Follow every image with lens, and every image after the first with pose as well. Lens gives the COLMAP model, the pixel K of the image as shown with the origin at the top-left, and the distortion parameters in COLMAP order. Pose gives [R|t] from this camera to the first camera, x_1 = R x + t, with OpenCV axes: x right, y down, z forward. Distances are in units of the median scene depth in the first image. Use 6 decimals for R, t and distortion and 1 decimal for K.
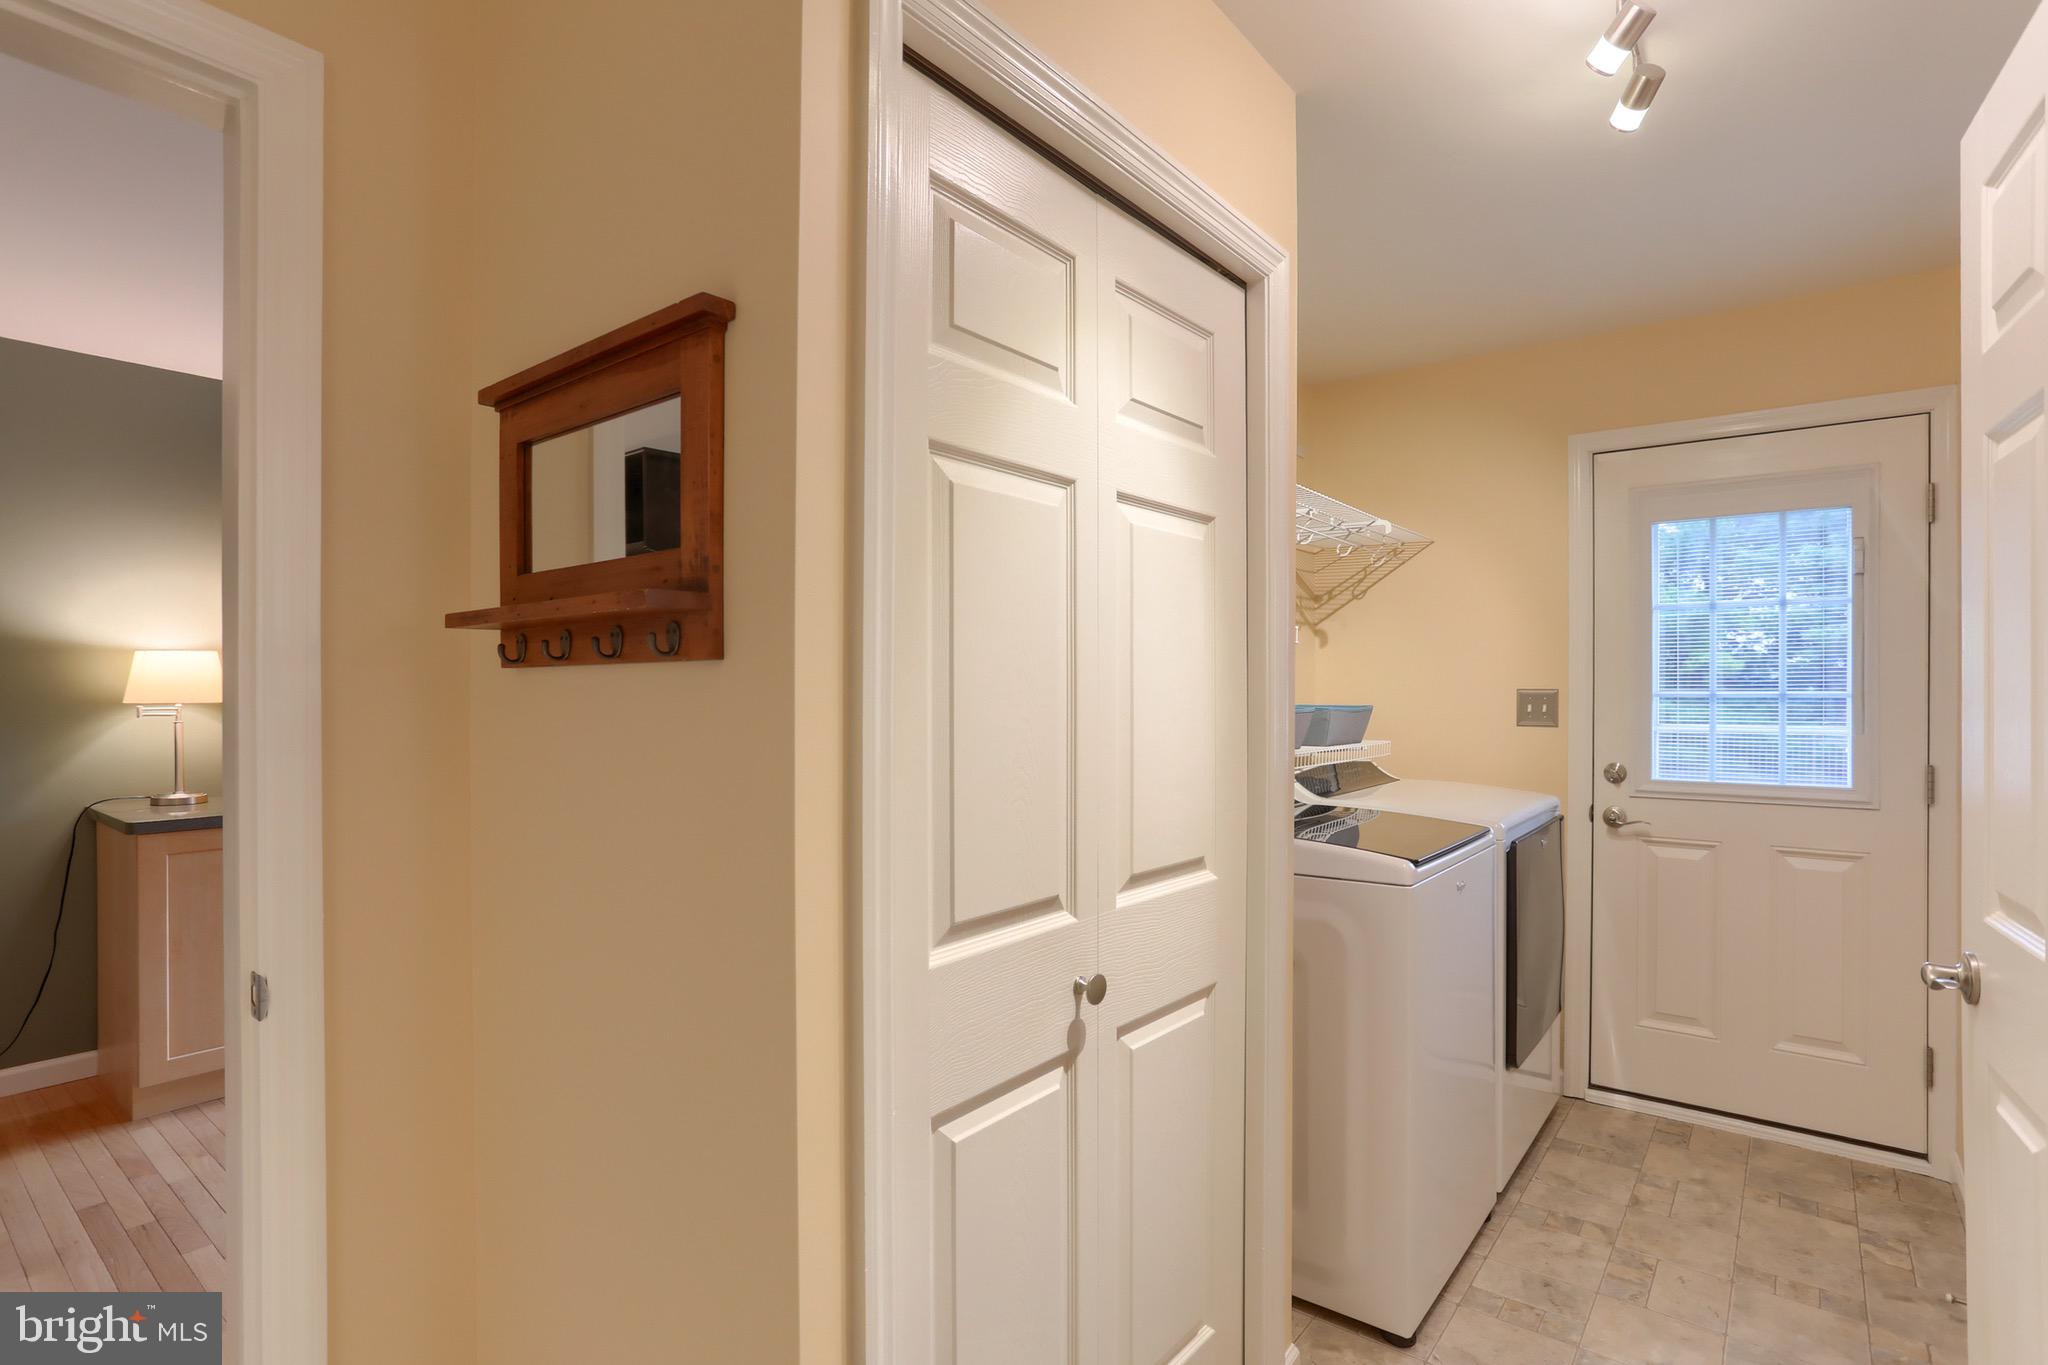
lens RADIAL K [[1015.0, 0, 1028.4], [0, 1015.0, 691.6], [0, 0, 1]] dist [-0.038438, 0.024540]
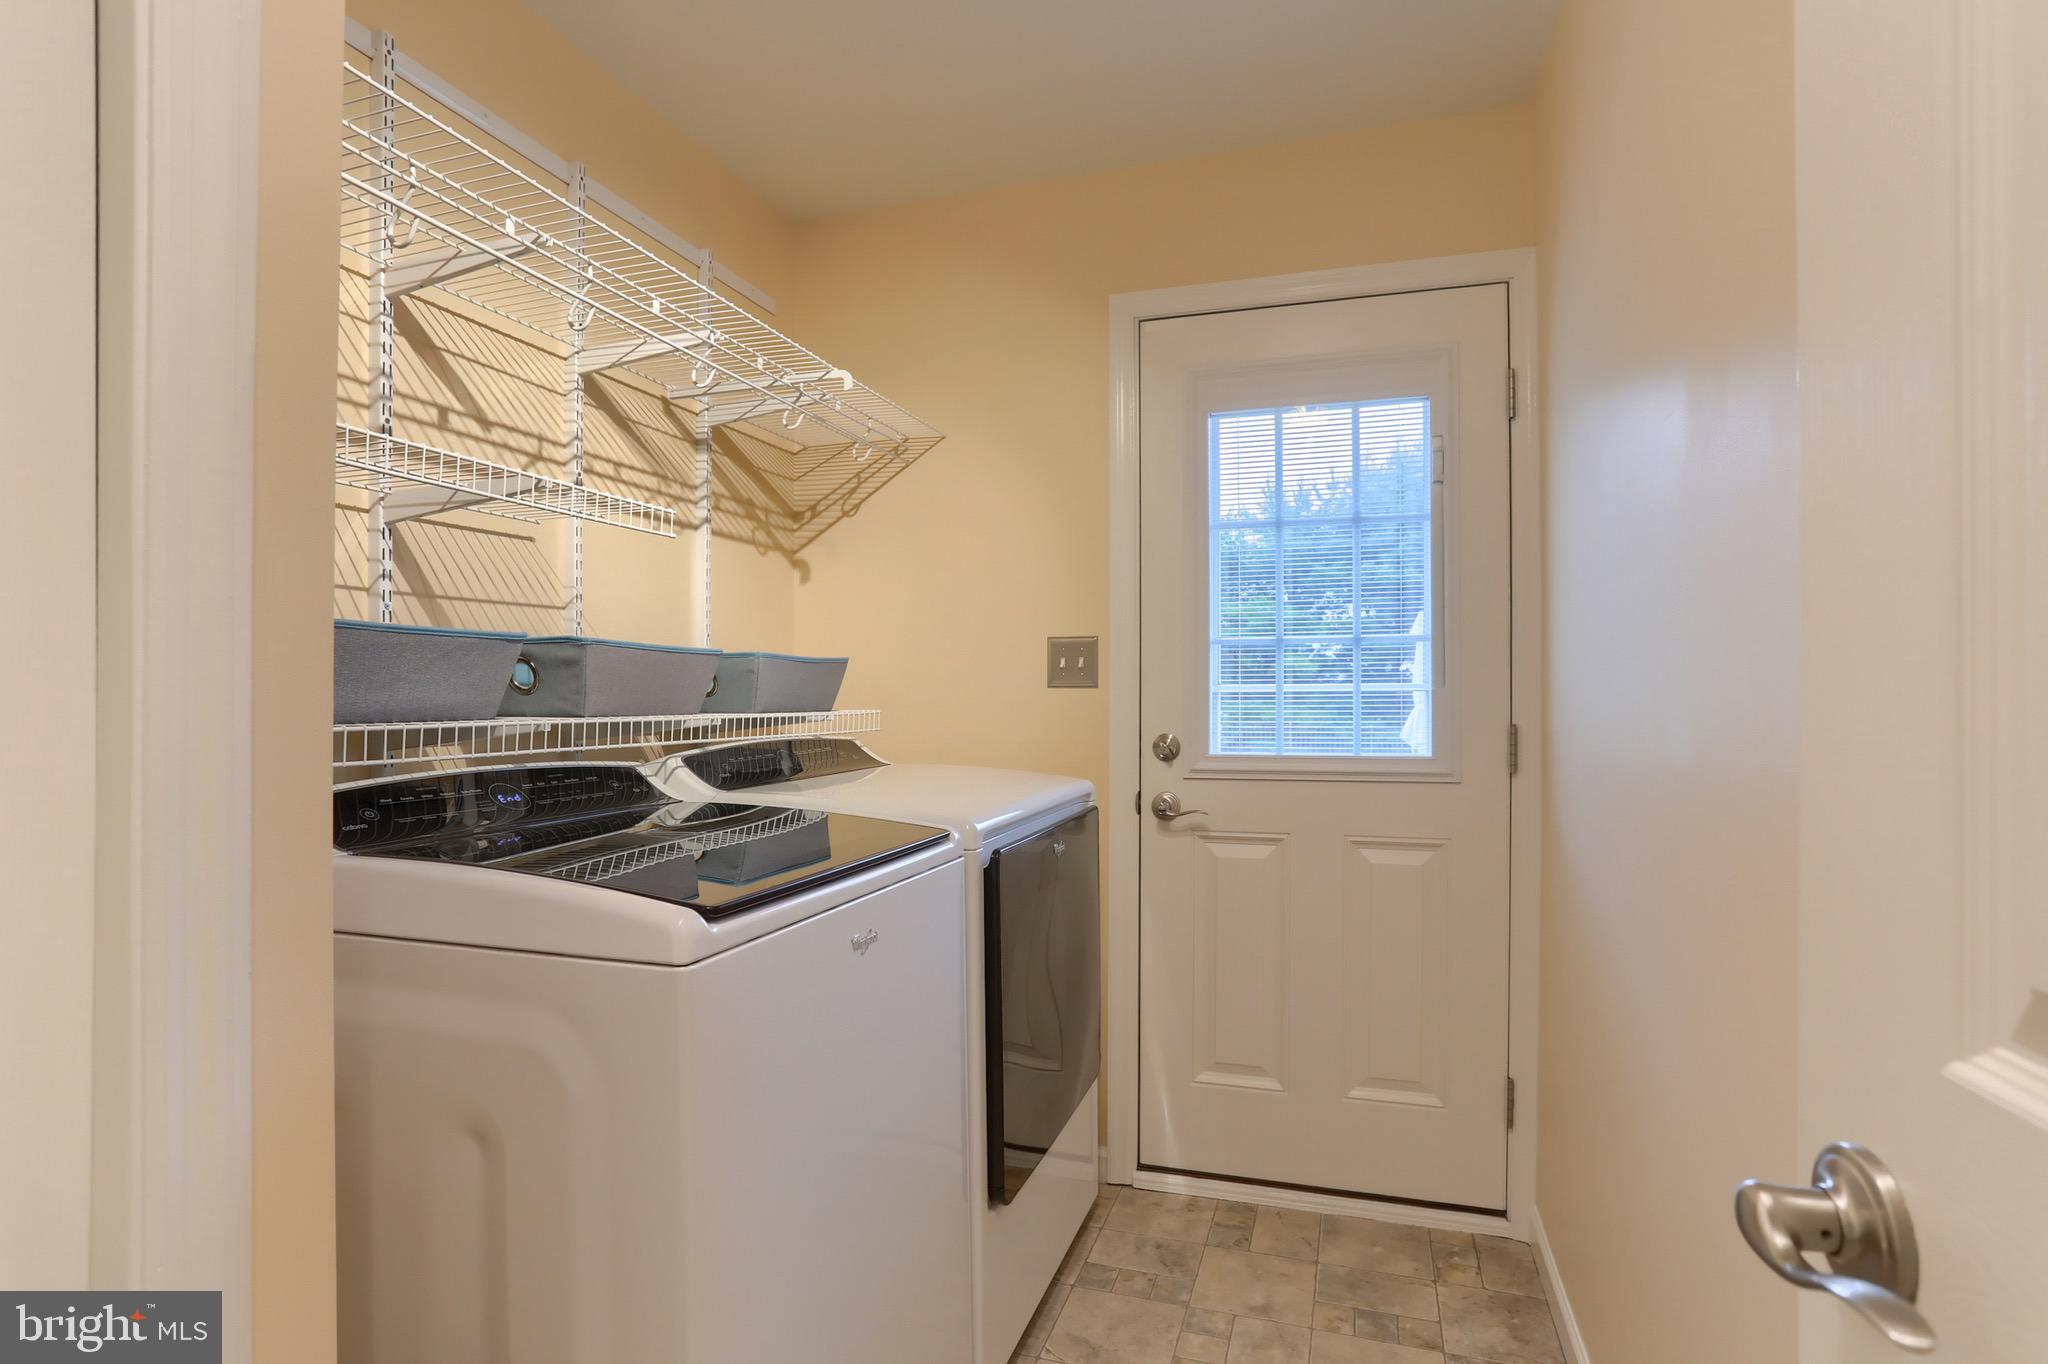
lens RADIAL K [[1012.4, 0, 1021.2], [0, 1012.4, 708.0], [0, 0, 1]] dist [-0.049840, 0.026963]
pose [[0.944887, -0.007812, 0.327304, 0.246781], [0.005658, 0.999956, 0.007535, 0.047420], [-0.327348, -0.005268, 0.944889, 0.339835]]
